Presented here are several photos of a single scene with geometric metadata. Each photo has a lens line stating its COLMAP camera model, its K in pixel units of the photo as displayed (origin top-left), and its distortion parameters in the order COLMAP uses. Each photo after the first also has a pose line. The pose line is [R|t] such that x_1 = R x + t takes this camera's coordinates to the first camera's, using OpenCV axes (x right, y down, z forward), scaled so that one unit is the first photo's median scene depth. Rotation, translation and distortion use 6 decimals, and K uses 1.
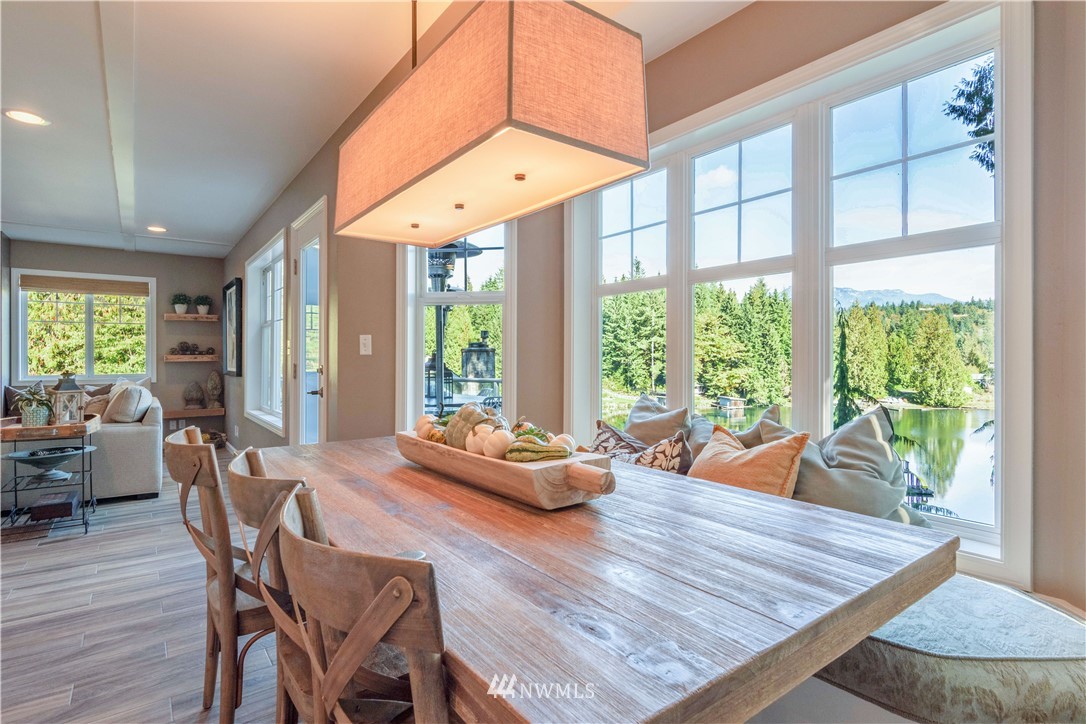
lens RADIAL K [[540.1, 0, 543.4], [0, 540.1, 355.2], [0, 0, 1]] dist [-0.001019, -0.000318]
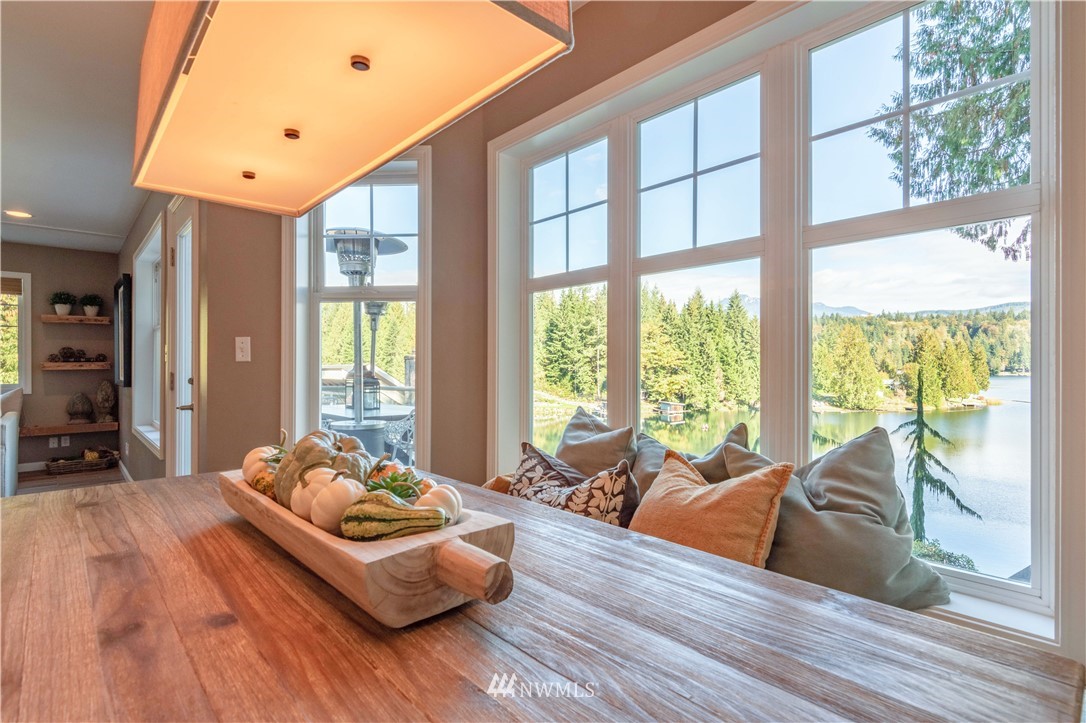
lens RADIAL K [[522.4, 0, 538.8], [0, 522.4, 363.2], [0, 0, 1]] dist [-0.000892, -0.000120]
pose [[0.996295, -0.000665, 0.086000, 0.061773], [0.000597, 0.999999, 0.000819, 0.001869], [-0.086001, -0.000765, 0.996295, 0.240165]]
